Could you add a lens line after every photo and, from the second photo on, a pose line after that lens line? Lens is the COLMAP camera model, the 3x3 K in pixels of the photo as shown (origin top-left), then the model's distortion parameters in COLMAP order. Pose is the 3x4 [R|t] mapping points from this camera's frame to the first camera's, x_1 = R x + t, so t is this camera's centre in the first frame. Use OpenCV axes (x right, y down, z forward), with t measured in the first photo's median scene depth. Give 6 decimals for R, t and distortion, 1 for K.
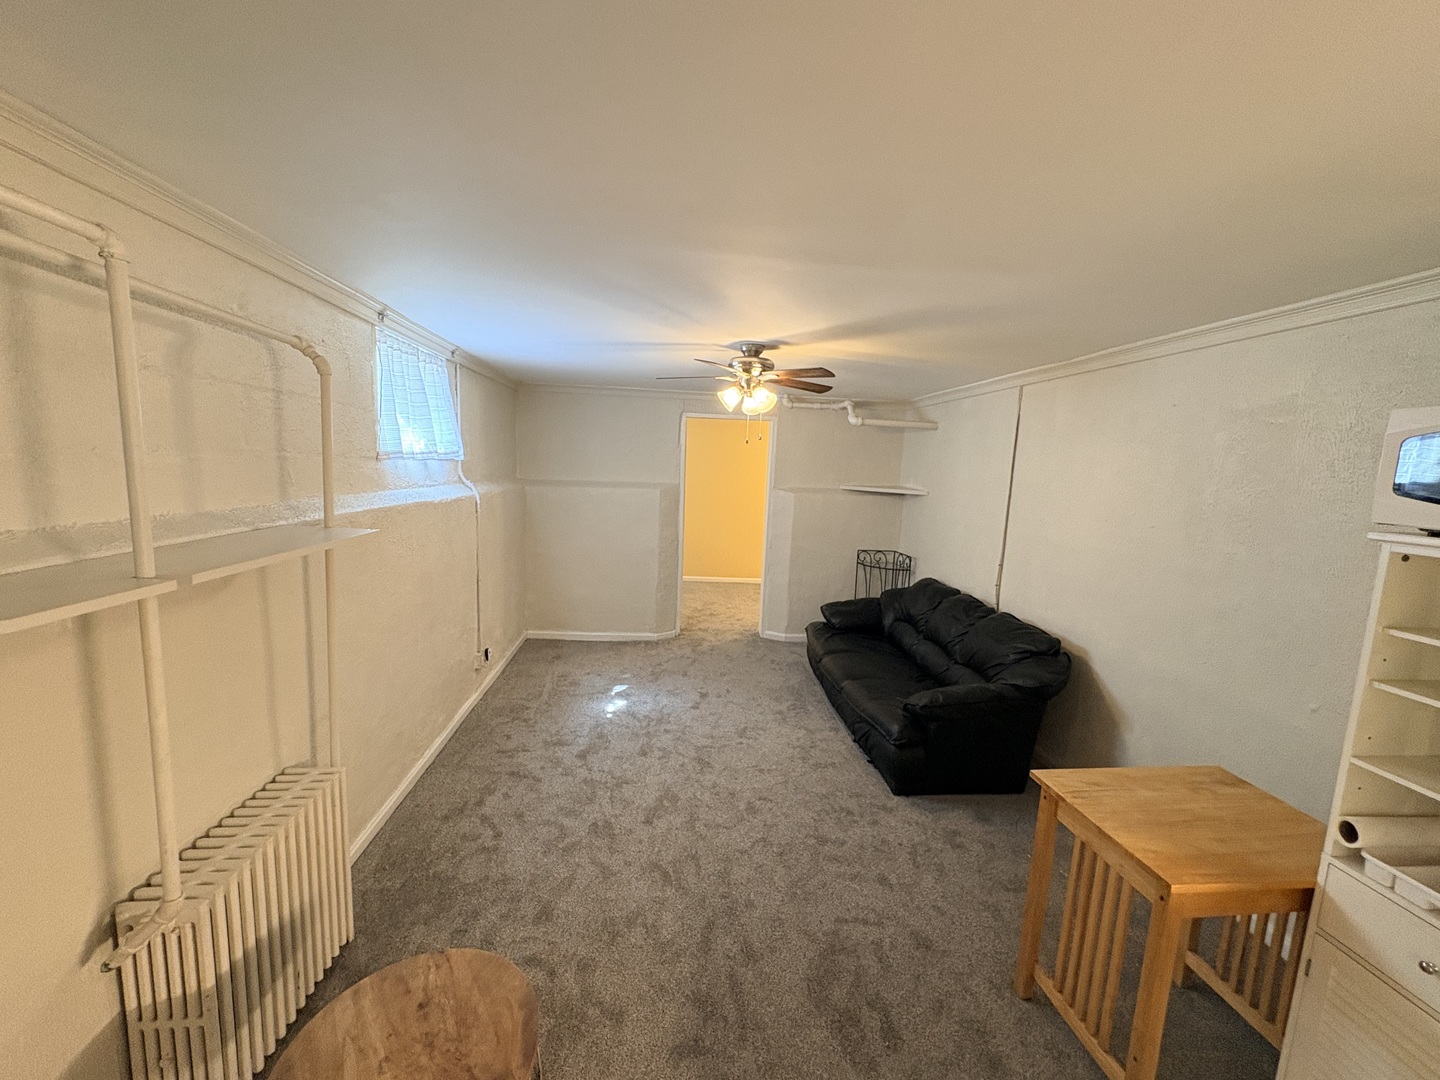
lens RADIAL K [[575.3, 0, 720.8], [0, 575.3, 541.6], [0, 0, 1]] dist [0.002908, -0.000432]
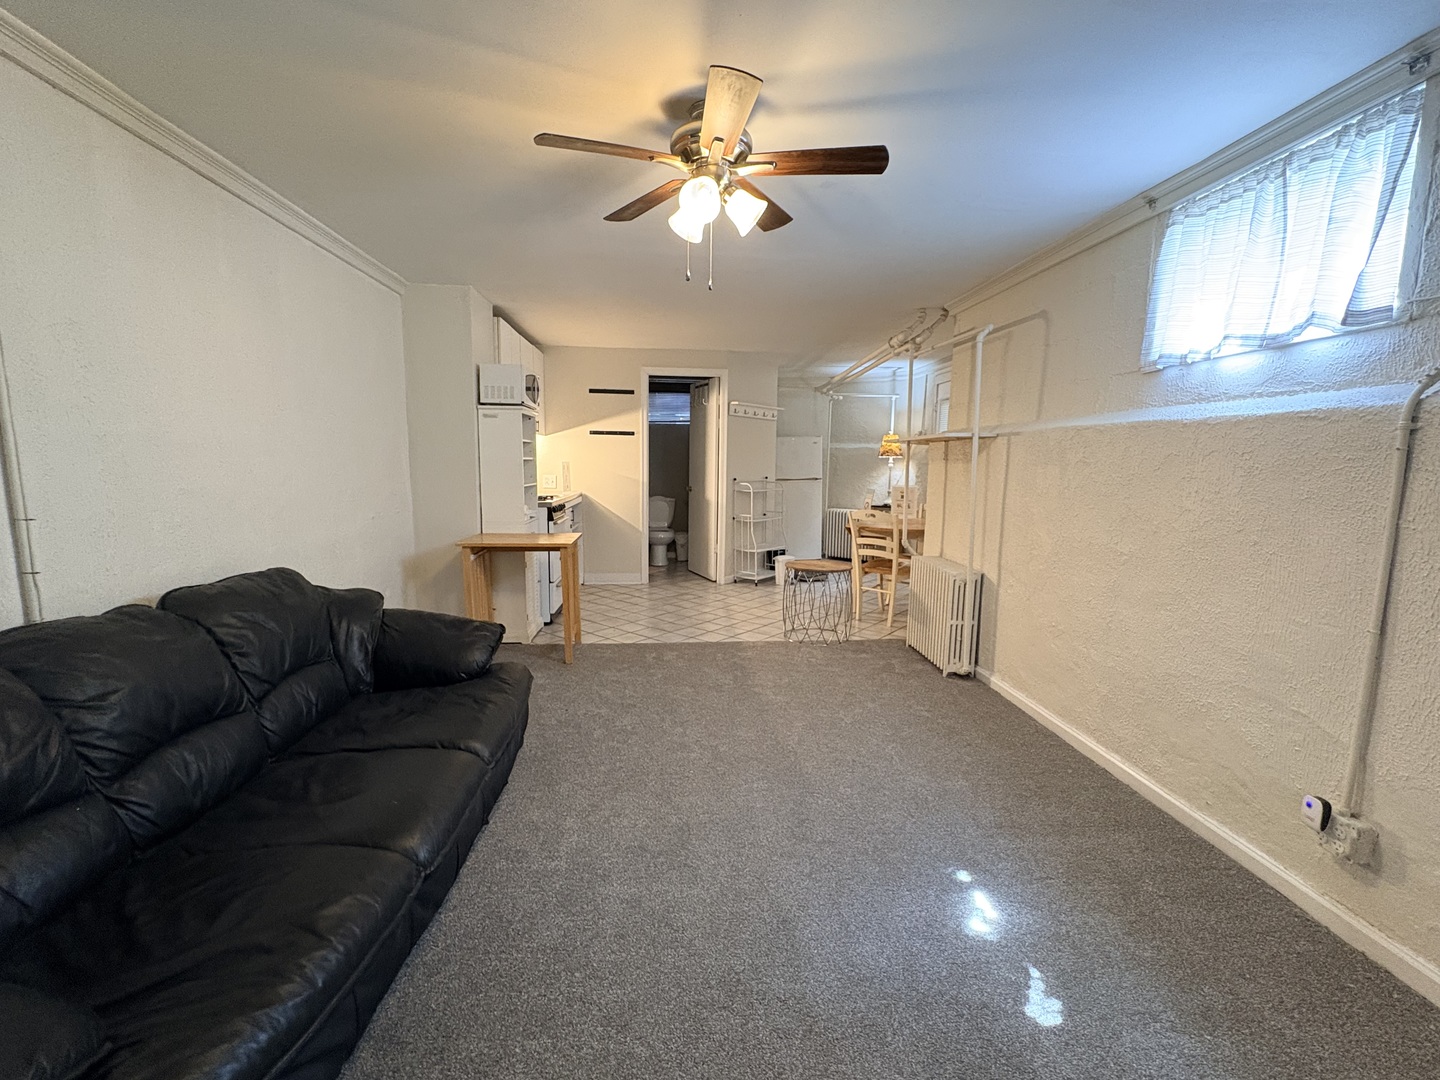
lens RADIAL K [[625.7, 0, 710.4], [0, 625.7, 553.9], [0, 0, 1]] dist [-0.000612, 0.000357]
pose [[-0.997734, -0.059990, 0.030457, 0.012762], [-0.049094, 0.958718, 0.280087, -0.099812], [-0.046002, 0.277957, -0.959491, 1.805643]]
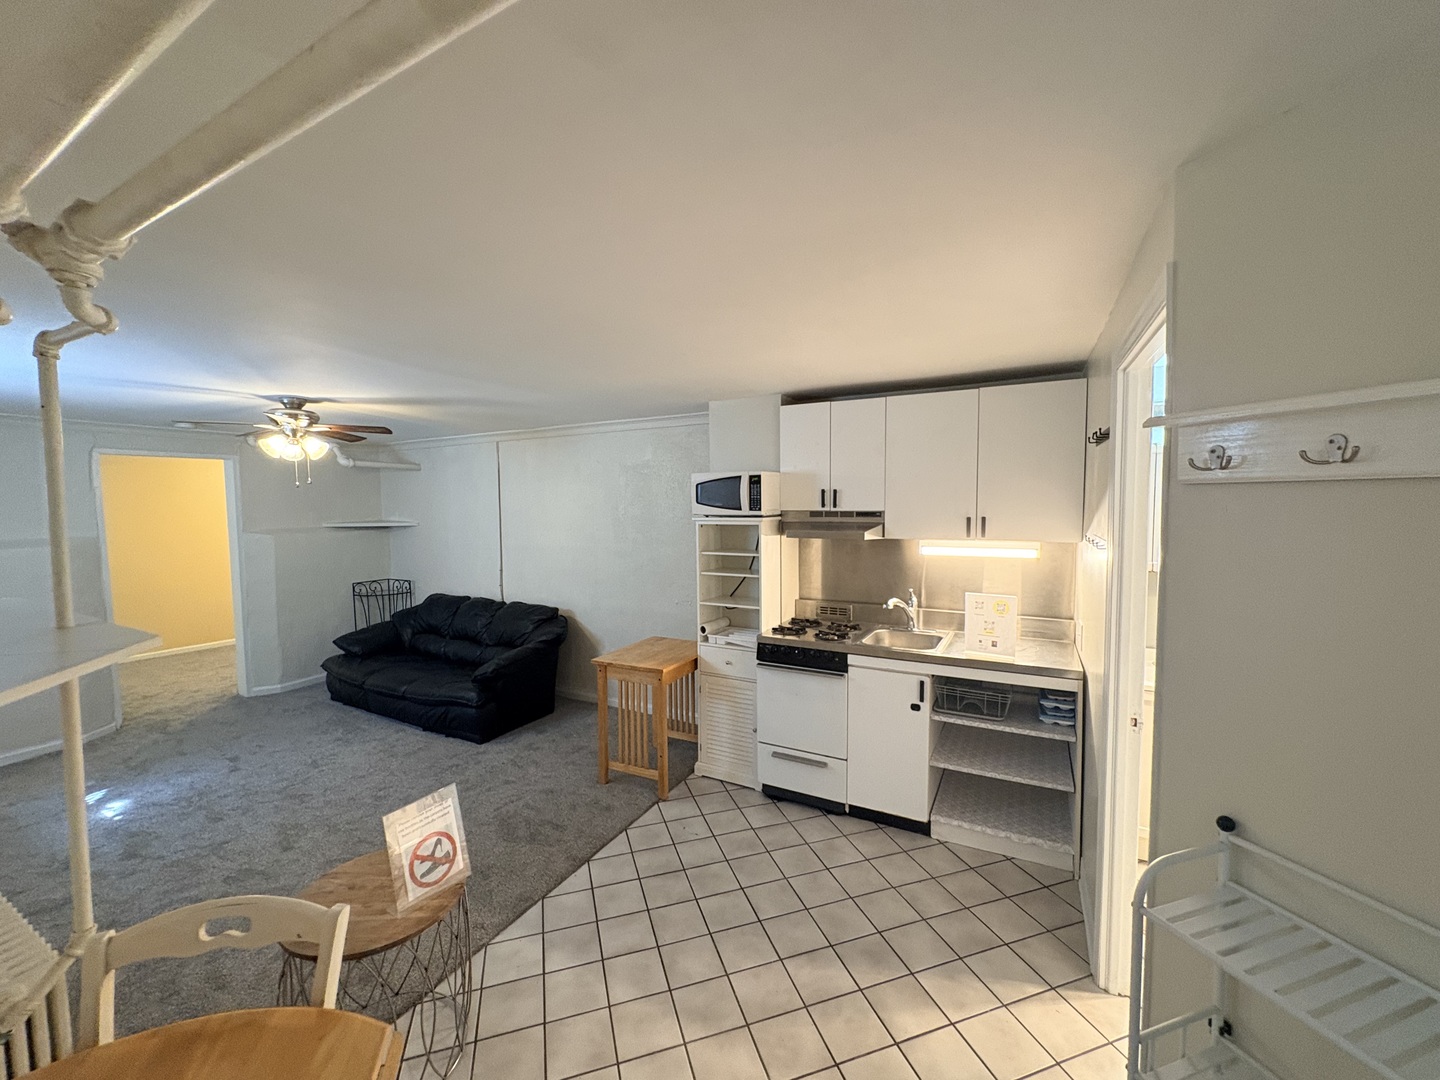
lens RADIAL K [[575.3, 0, 716.8], [0, 575.3, 539.1], [0, 0, 1]] dist [0.002908, -0.000432]
pose [[0.560313, -0.098754, 0.822373, -0.448363], [0.145353, 0.989183, 0.019751, 0.020034], [-0.815427, 0.108468, 0.568606, -0.267265]]
